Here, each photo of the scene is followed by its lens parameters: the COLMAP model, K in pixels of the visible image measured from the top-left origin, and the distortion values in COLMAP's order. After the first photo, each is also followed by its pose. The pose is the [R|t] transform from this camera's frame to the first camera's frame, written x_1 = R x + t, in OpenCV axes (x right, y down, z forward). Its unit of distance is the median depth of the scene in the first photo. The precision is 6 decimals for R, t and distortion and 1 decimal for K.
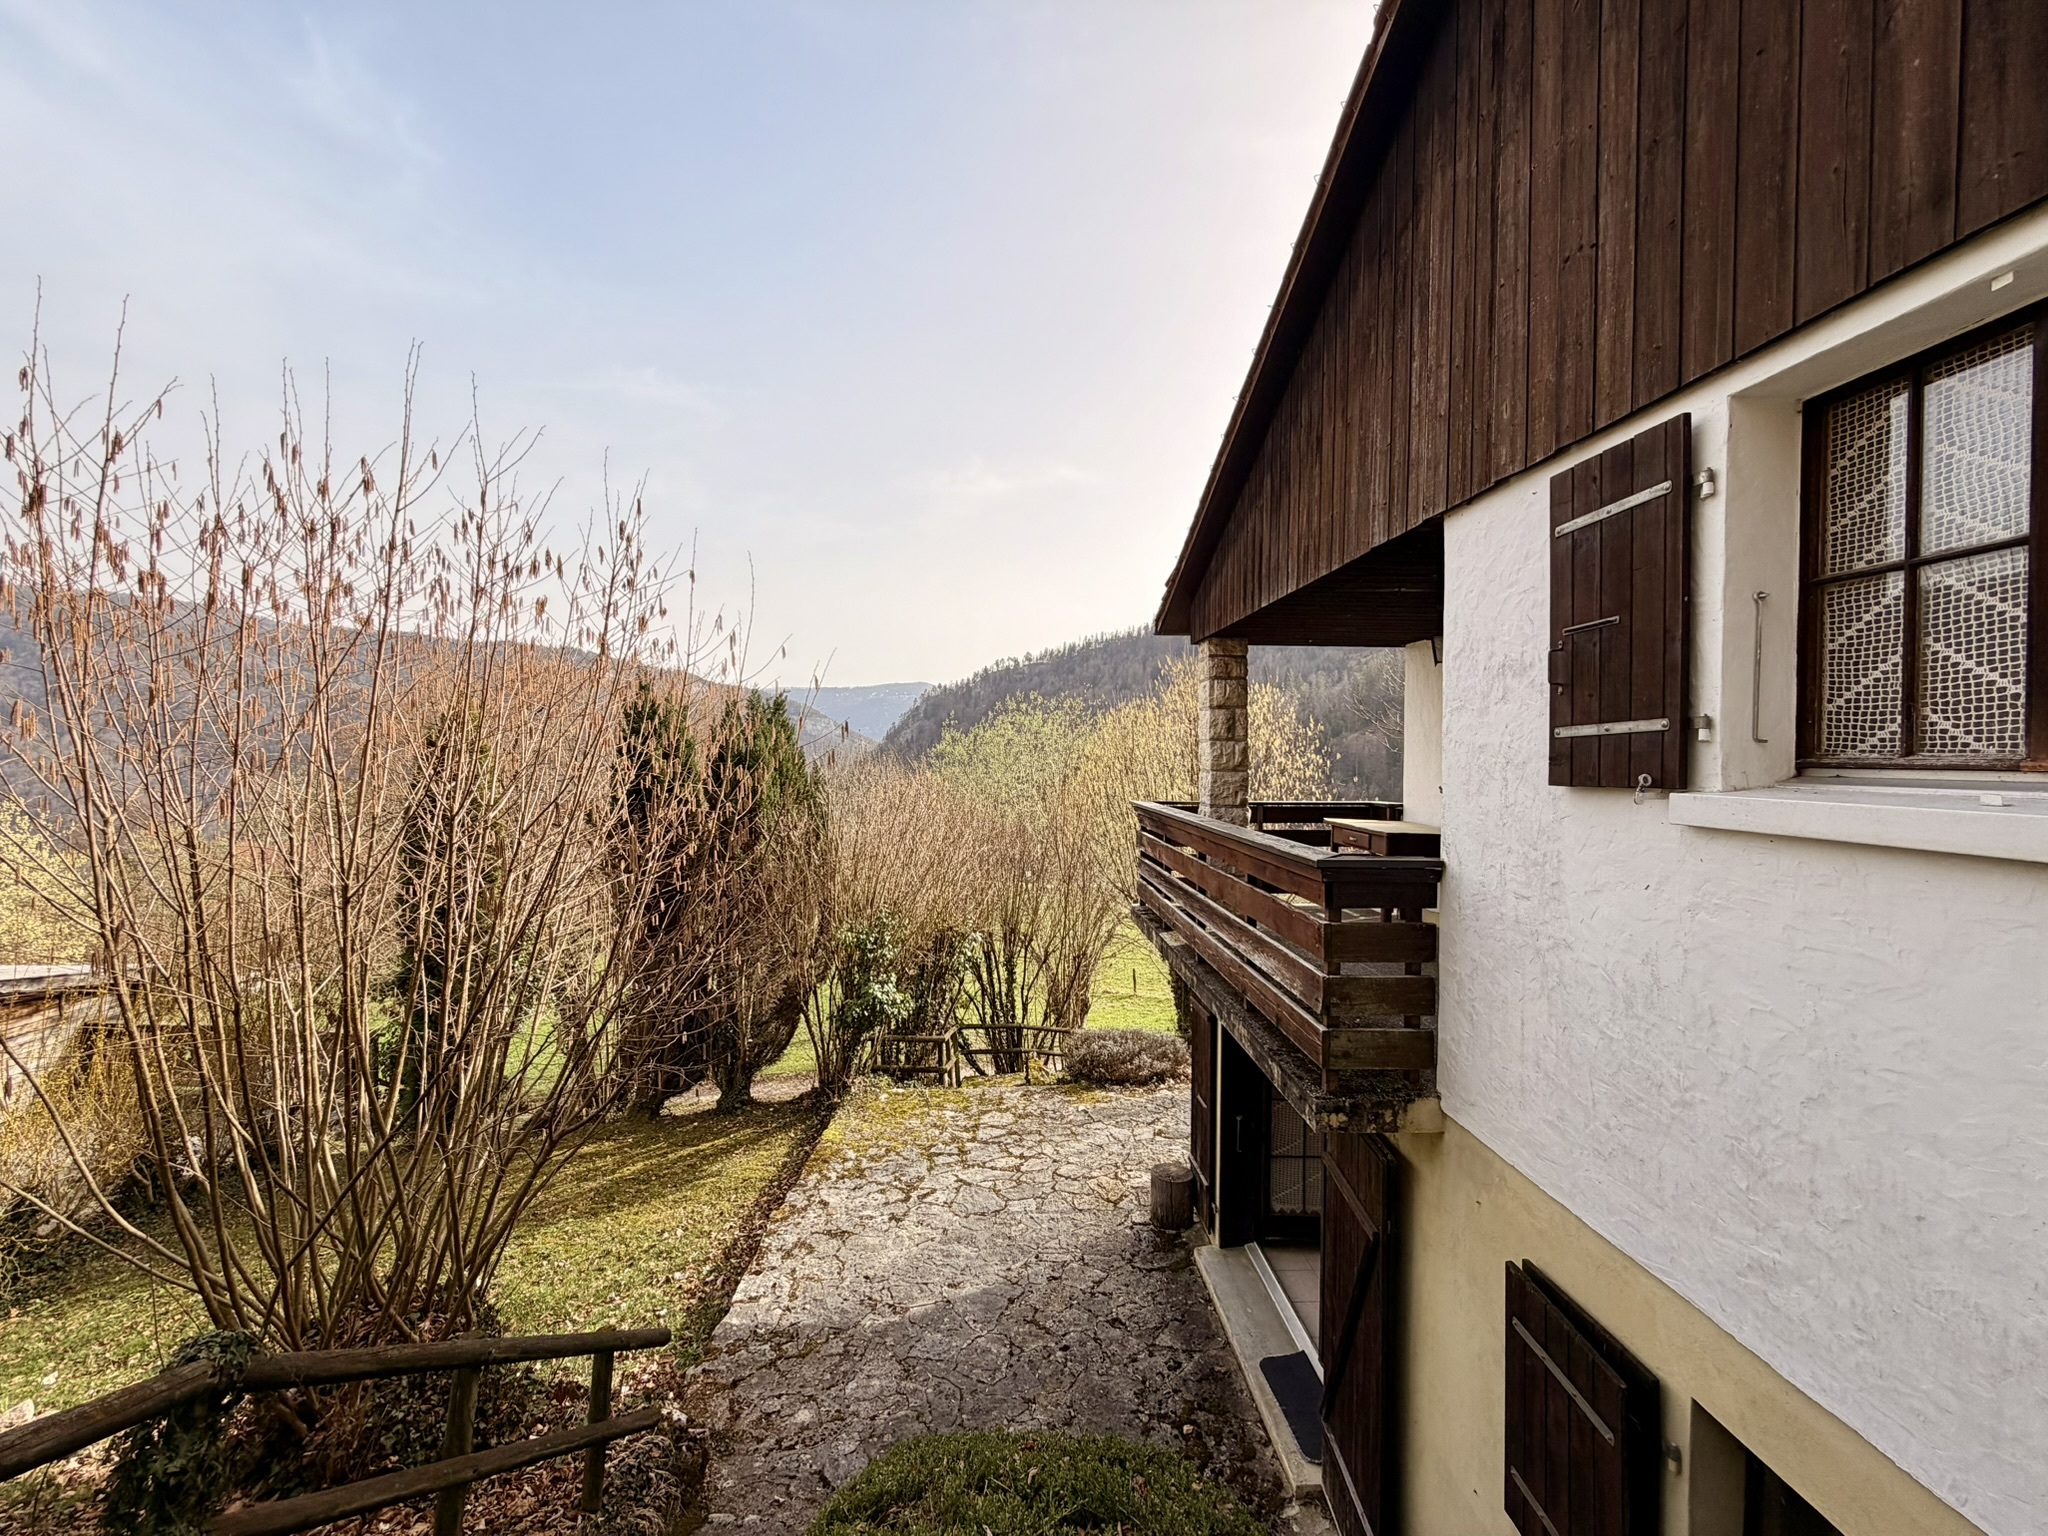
lens RADIAL K [[810.9, 0, 1015.6], [0, 810.9, 768.1], [0, 0, 1]] dist [-0.000869, 0.000287]
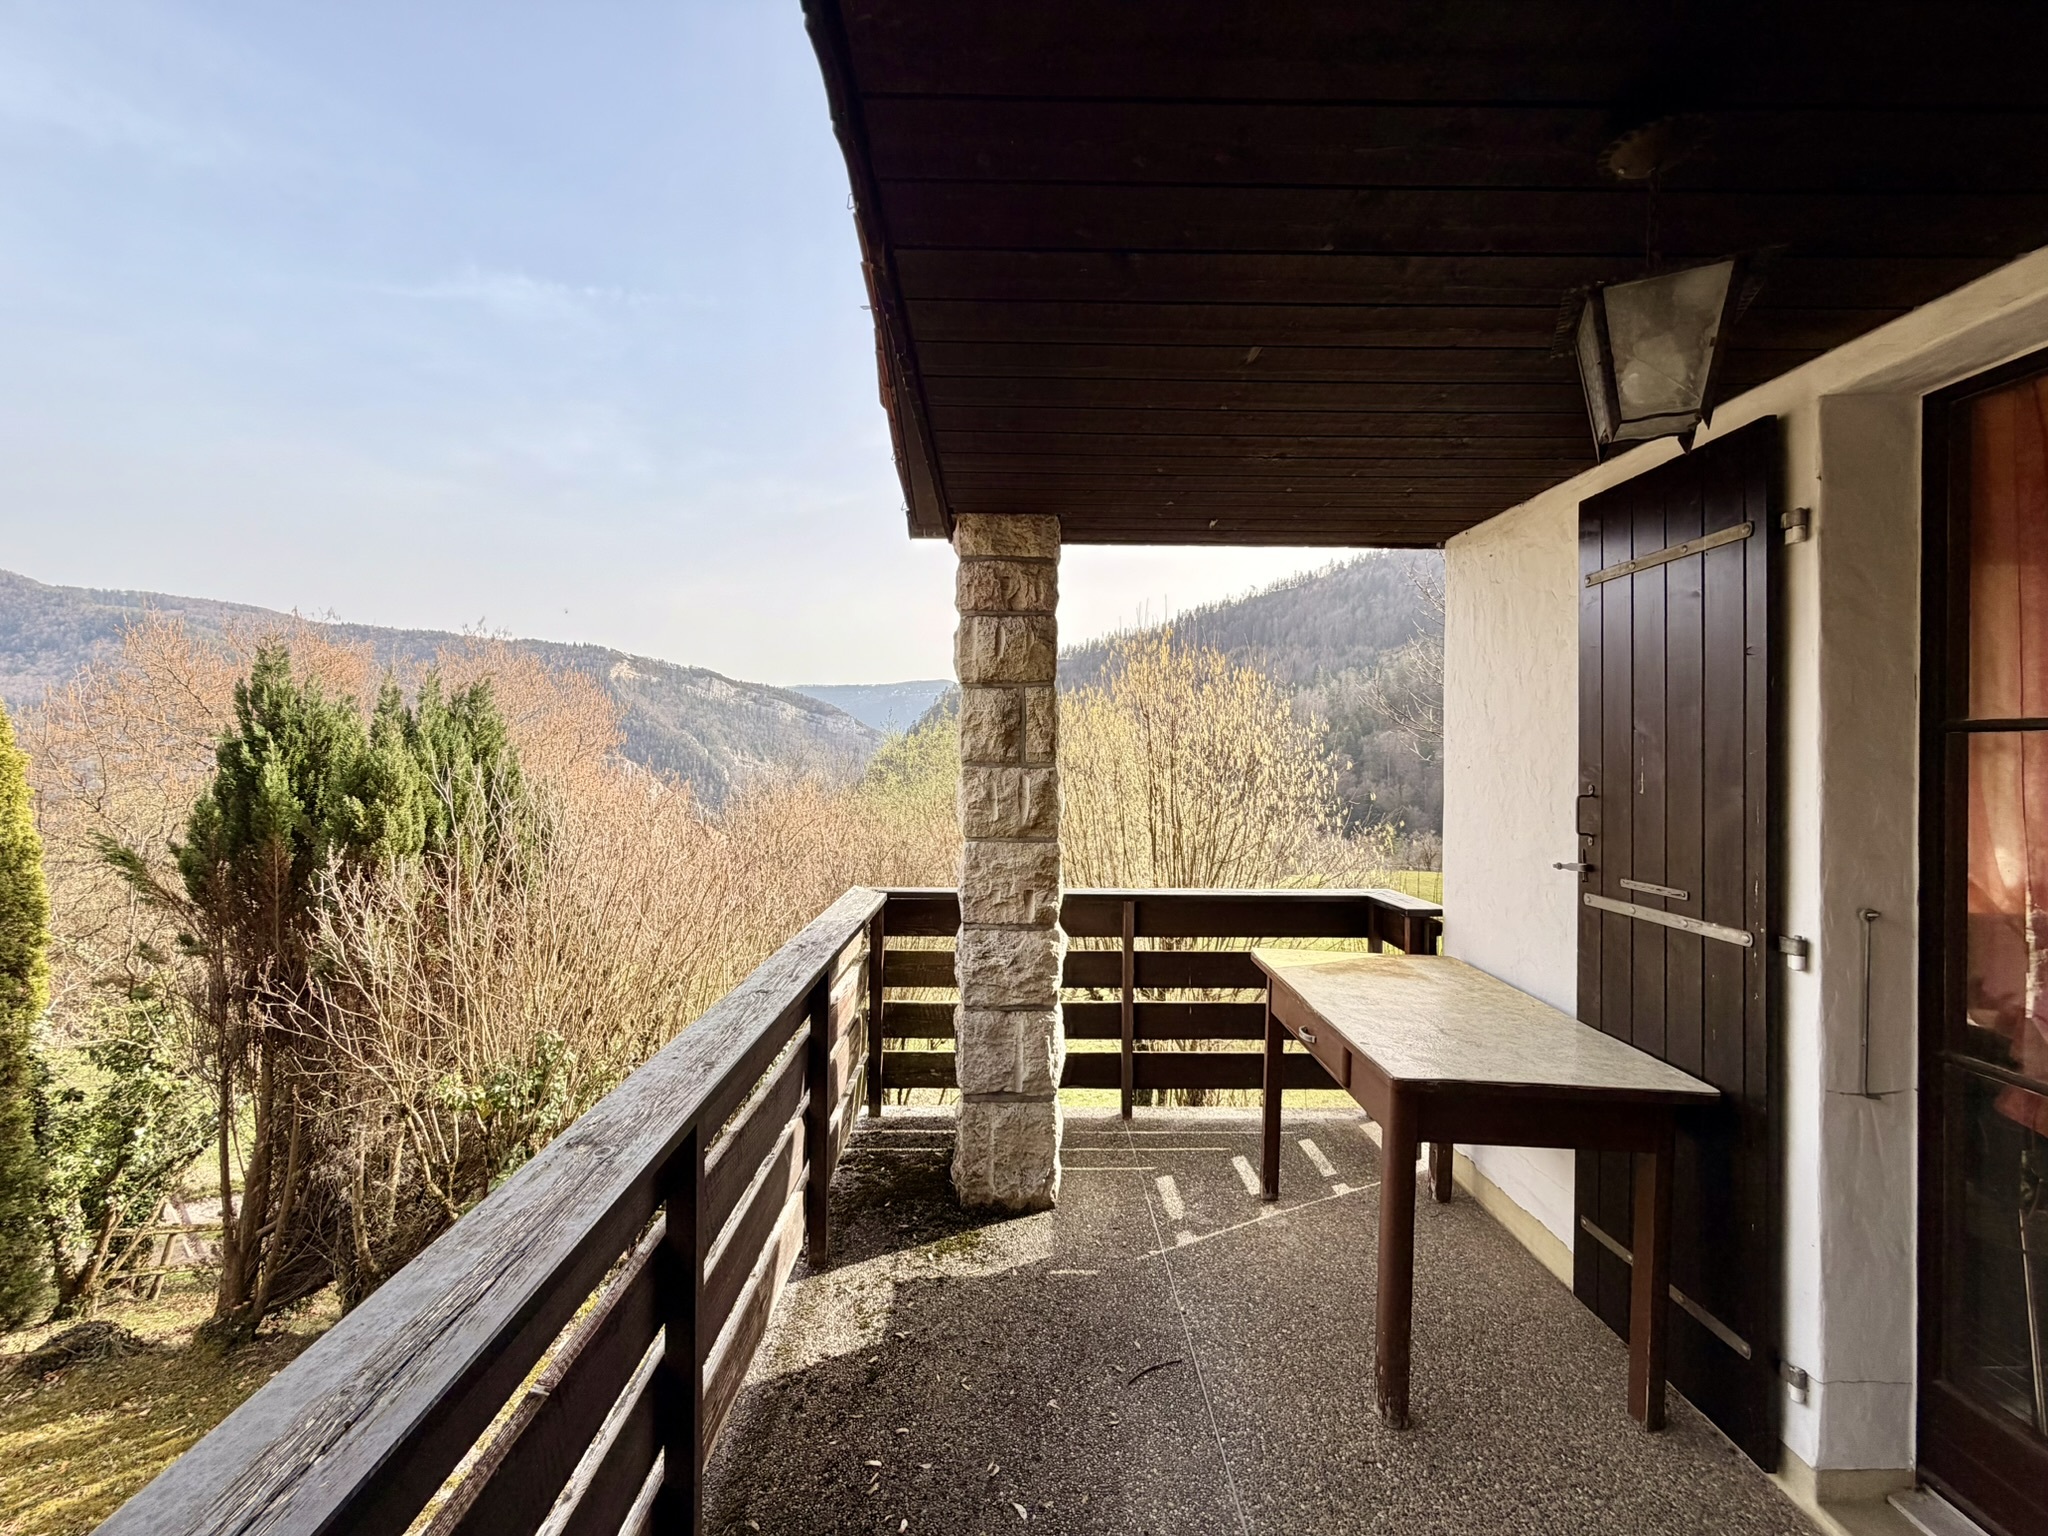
lens RADIAL K [[818.7, 0, 1024.0], [0, 818.7, 768.0], [0, 0, 1]] dist [0.002317, 0.000167]
pose [[0.999792, 0.000630, -0.020371, 0.279033], [-0.000598, 0.999999, 0.001579, -0.033318], [0.020372, -0.001567, 0.999791, 0.589074]]
